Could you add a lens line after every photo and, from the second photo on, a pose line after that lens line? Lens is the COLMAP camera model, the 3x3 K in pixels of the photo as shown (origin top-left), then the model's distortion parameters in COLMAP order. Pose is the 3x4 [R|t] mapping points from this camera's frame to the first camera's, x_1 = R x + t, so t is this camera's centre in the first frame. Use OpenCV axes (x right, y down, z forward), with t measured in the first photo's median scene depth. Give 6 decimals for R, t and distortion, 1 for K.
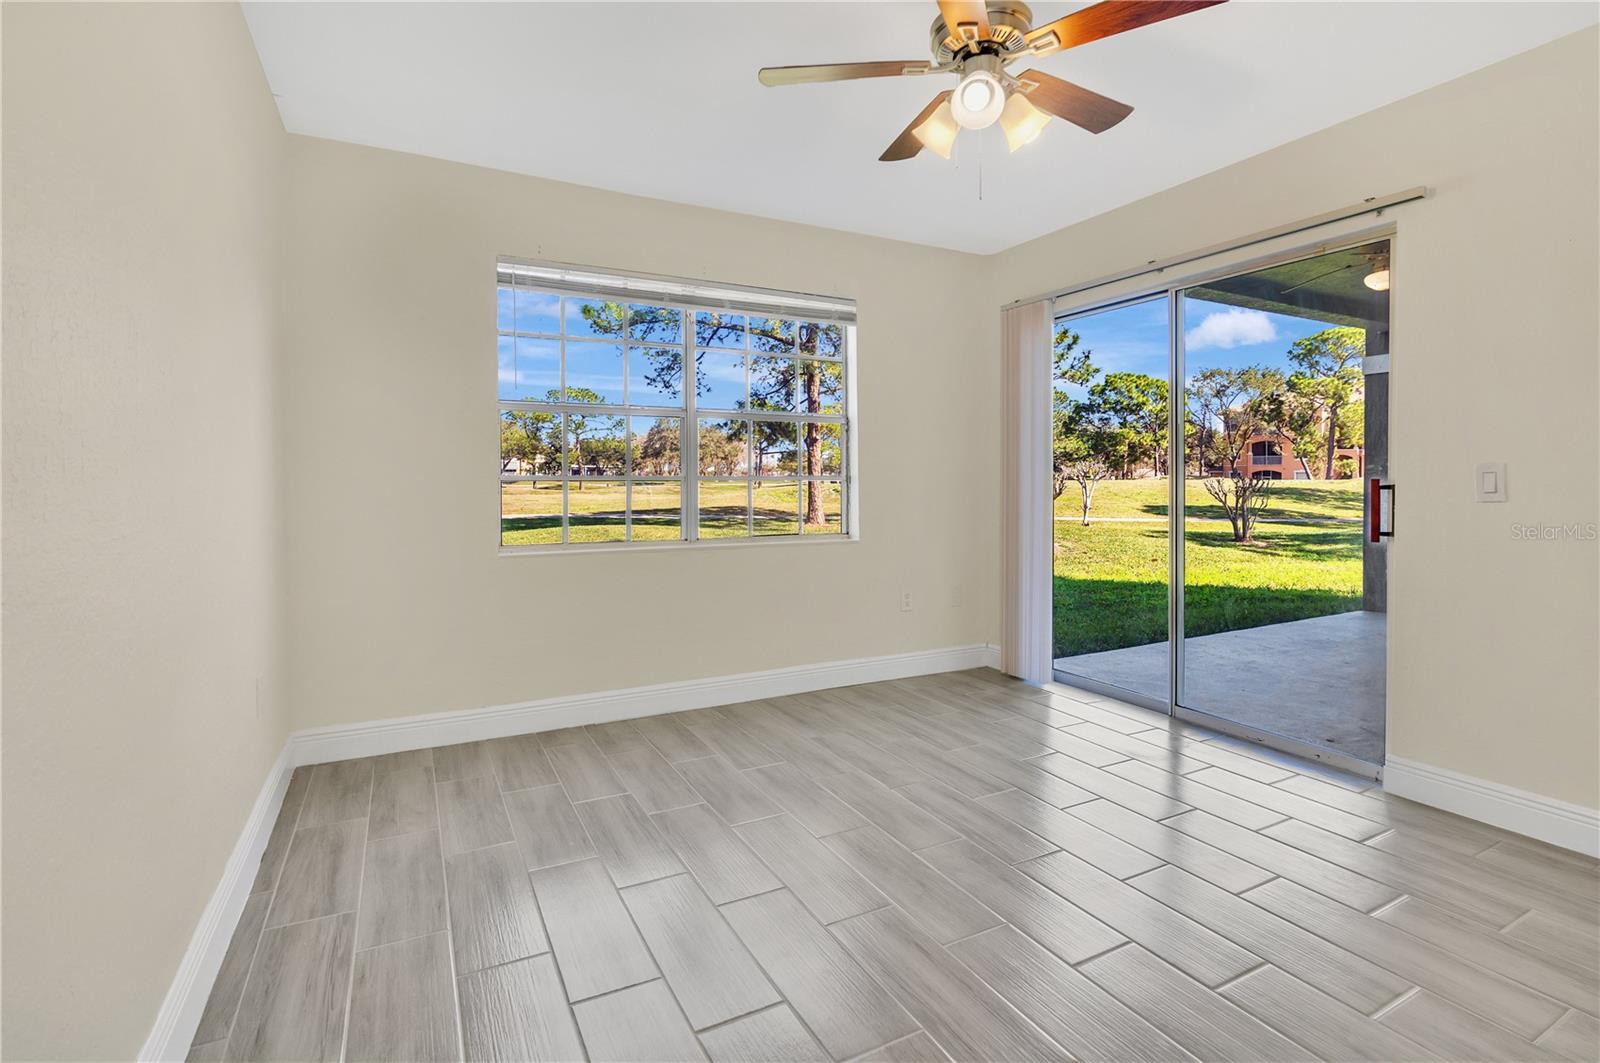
lens RADIAL K [[738.8, 0, 788.4], [0, 738.8, 491.3], [0, 0, 1]] dist [-0.019101, -0.000076]
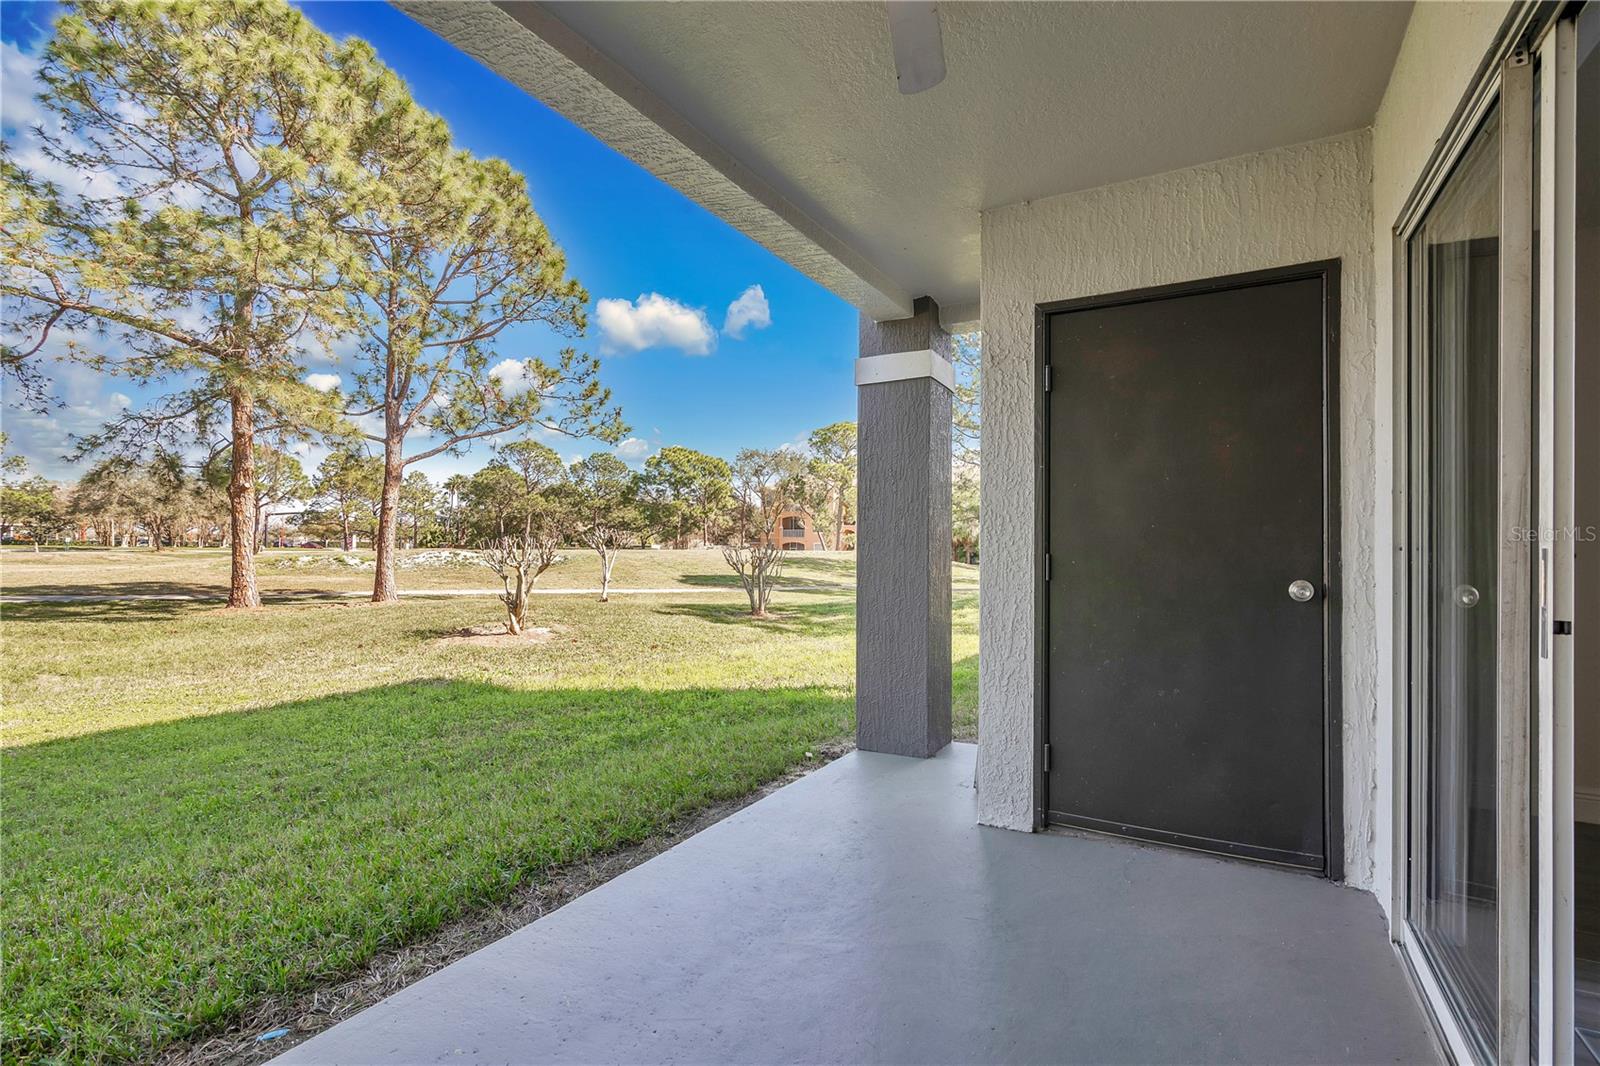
lens RADIAL K [[737.8, 0, 778.0], [0, 737.8, 554.7], [0, 0, 1]] dist [0.000020, -0.000068]
pose [[0.850517, 0.004807, 0.525925, 0.073117], [-0.000995, 0.999971, -0.007530, -0.000843], [-0.525946, 0.005881, 0.850498, 0.091688]]
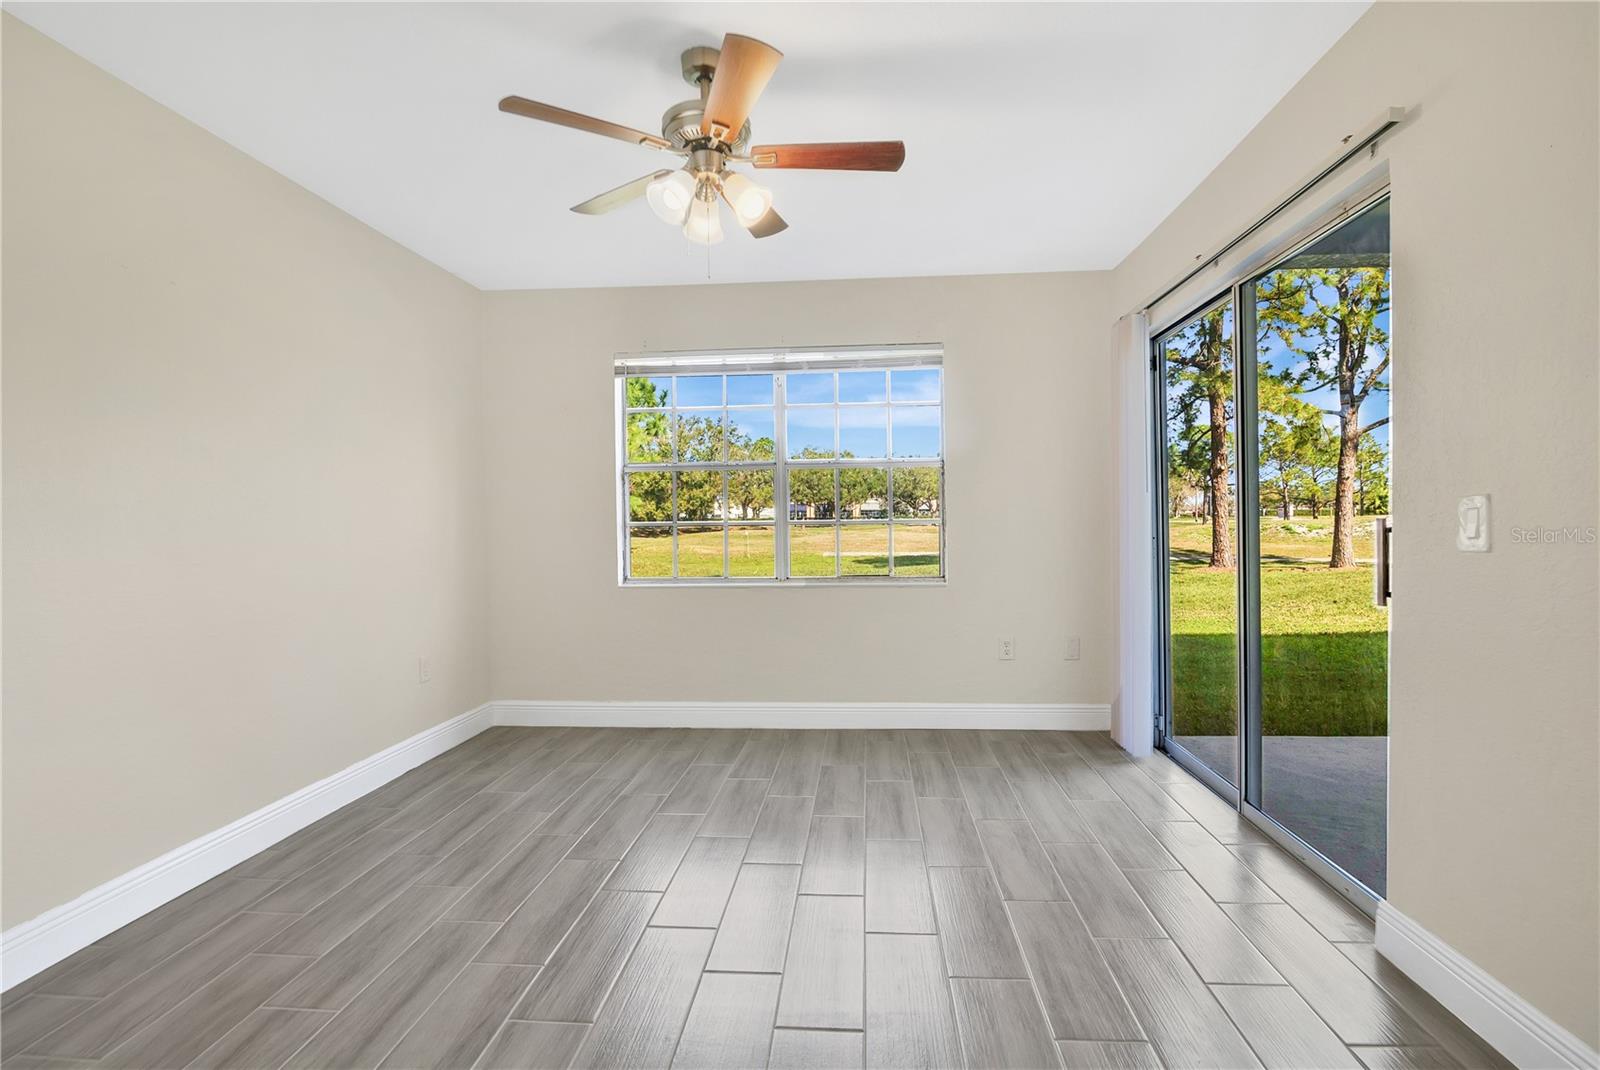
lens RADIAL K [[738.9, 0, 811.0], [0, 738.9, 522.1], [0, 0, 1]] dist [-0.022538, -0.000318]
pose [[0.853705, -0.010427, -0.520652, 0.053897], [0.004975, 0.999917, -0.011868, -0.000592], [0.520733, 0.007542, 0.853687, 0.006925]]
